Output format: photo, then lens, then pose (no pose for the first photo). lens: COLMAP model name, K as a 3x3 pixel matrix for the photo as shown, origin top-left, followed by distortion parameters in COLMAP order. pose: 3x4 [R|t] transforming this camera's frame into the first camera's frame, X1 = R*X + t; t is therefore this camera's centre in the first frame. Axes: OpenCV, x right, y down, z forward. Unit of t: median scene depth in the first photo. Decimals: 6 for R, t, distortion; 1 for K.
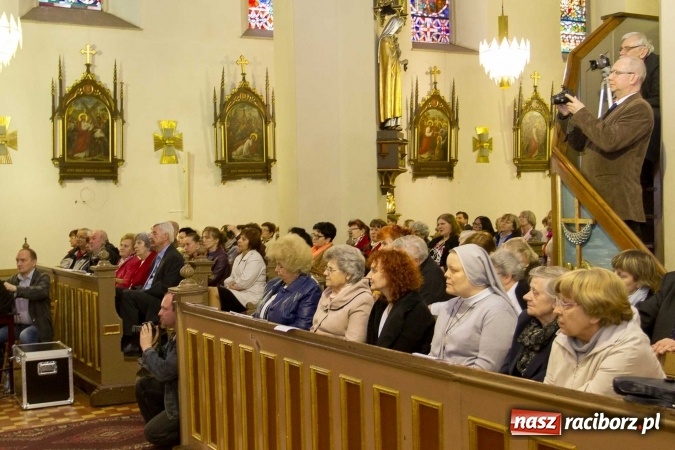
lens RADIAL K [[913.6, 0, 349.0], [0, 913.6, 225.9], [0, 0, 1]] dist [0.004991, -0.028075]
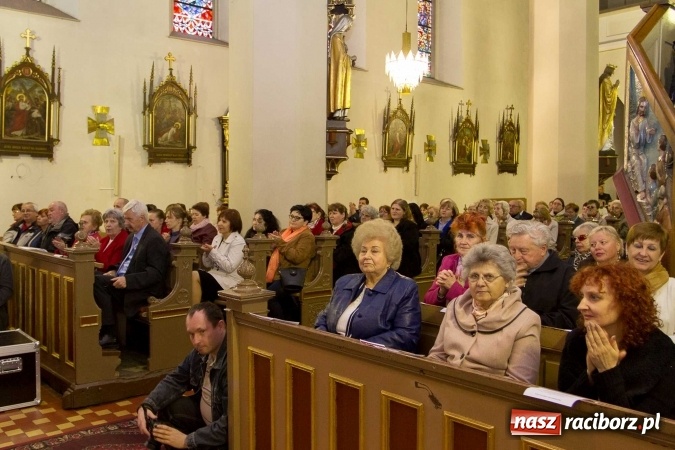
lens RADIAL K [[648.6, 0, 325.4], [0, 648.6, 217.9], [0, 0, 1]] dist [-0.020164, -0.002584]
pose [[0.979736, 0.026578, 0.198524, -0.080012], [-0.030236, 0.999424, 0.015419, -0.000887], [-0.198000, -0.021109, 0.979975, 0.170700]]
